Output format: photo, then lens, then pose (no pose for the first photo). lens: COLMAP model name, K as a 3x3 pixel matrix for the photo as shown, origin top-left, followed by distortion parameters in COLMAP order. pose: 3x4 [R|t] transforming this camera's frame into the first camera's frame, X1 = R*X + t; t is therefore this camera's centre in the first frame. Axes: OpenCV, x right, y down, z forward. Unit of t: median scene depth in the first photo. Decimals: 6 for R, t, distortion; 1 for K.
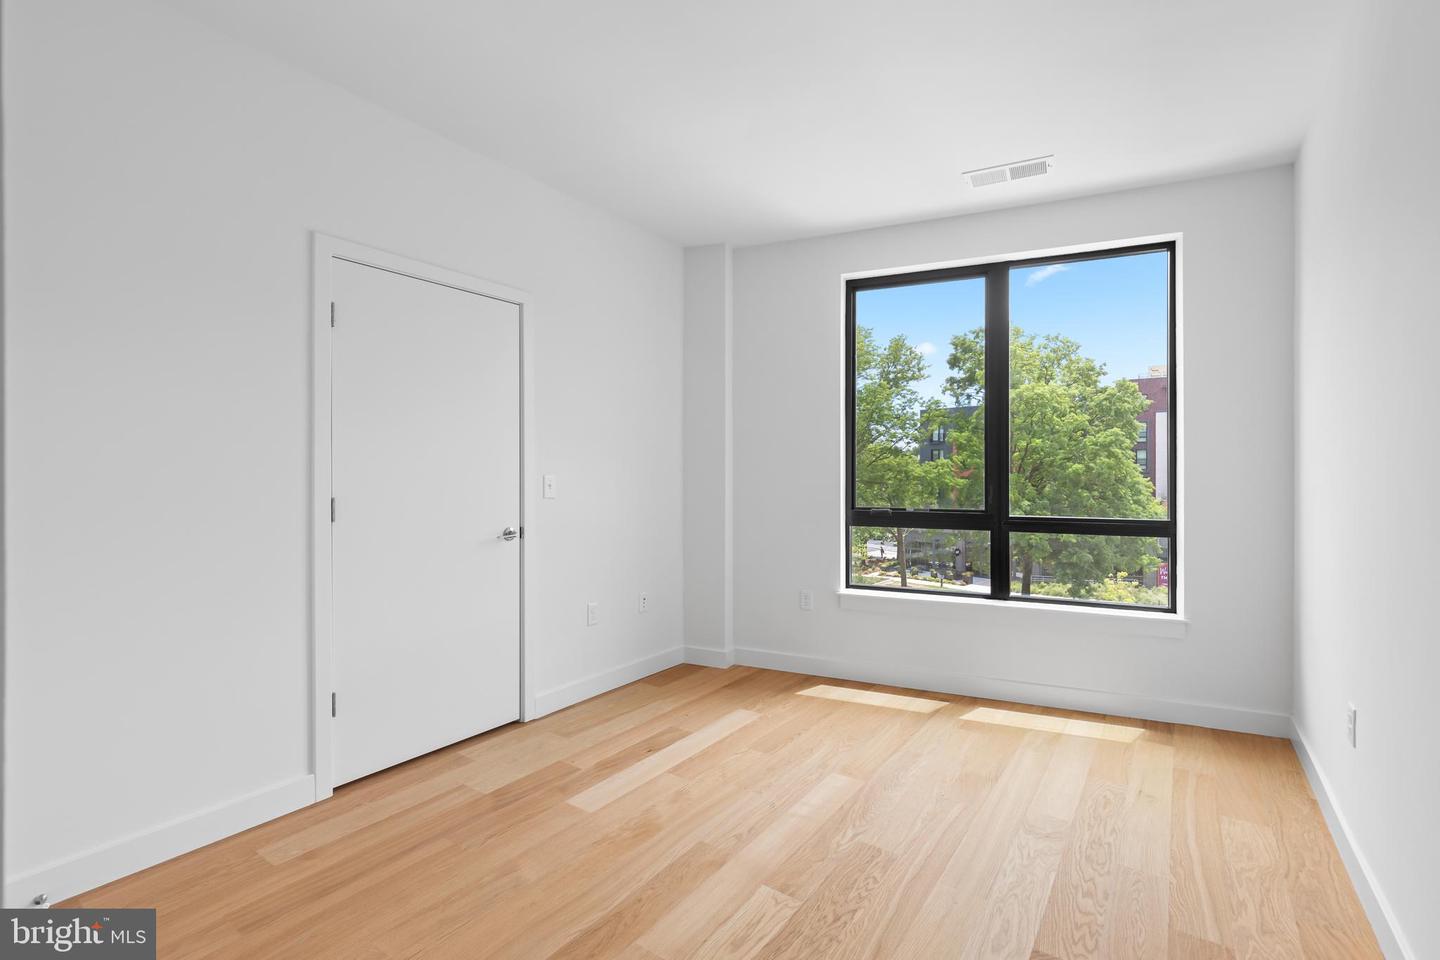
lens RADIAL K [[655.9, 0, 739.2], [0, 655.9, 480.3], [0, 0, 1]] dist [0.000839, 0.000038]
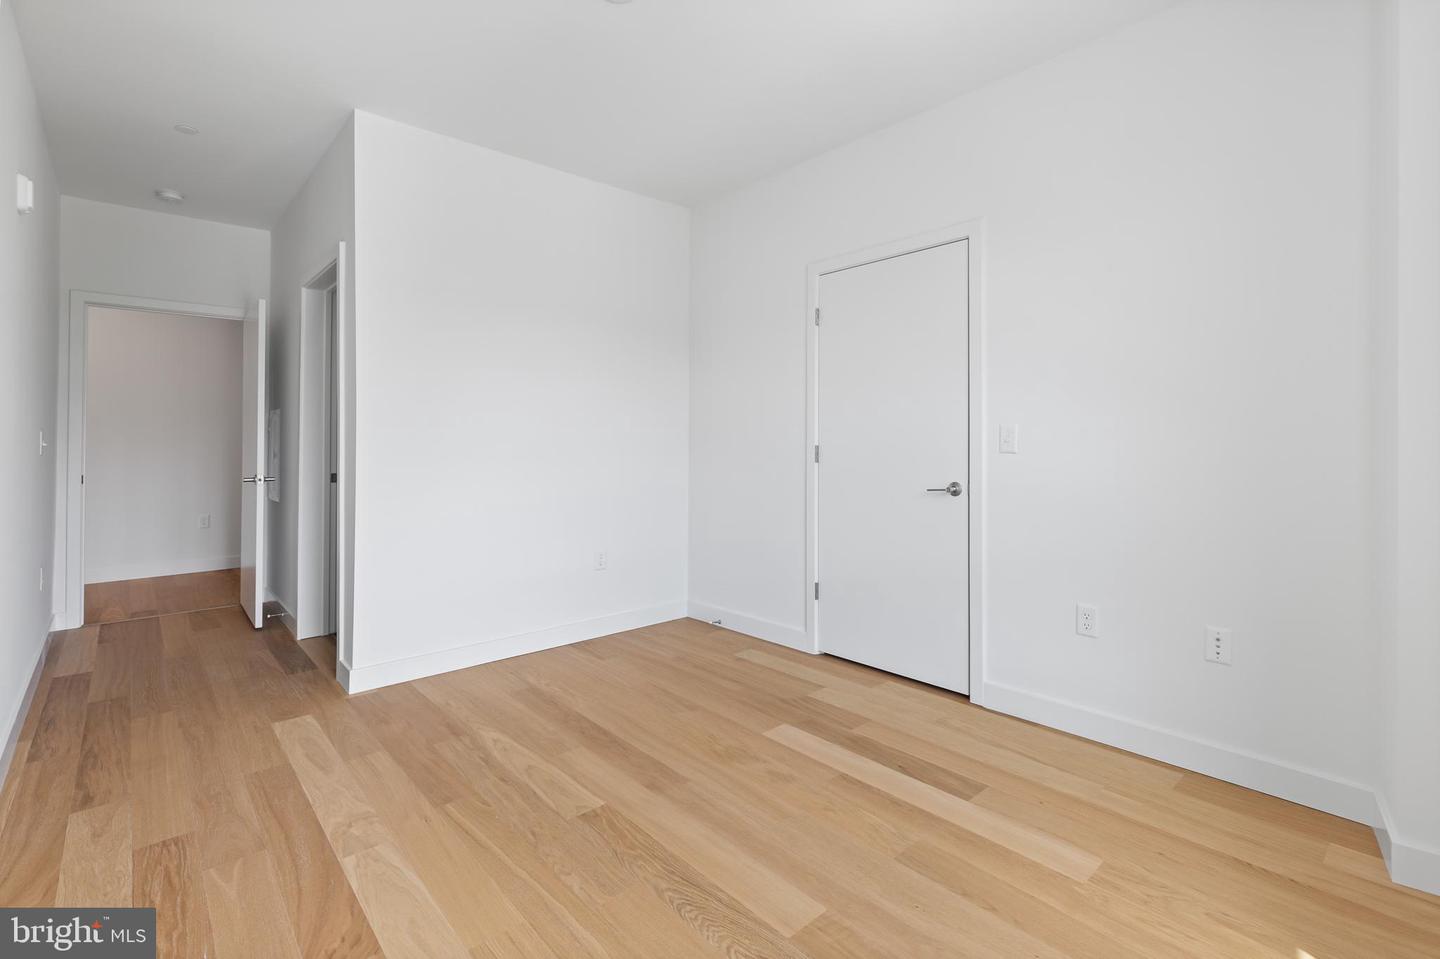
lens RADIAL K [[683.2, 0, 716.6], [0, 683.2, 439.1], [0, 0, 1]] dist [0.000280, 0.000059]
pose [[-0.266704, -0.000022, -0.963778, 0.771361], [-0.002312, 0.999997, 0.000617, 0.012497], [0.963776, 0.002392, -0.266703, 1.063327]]
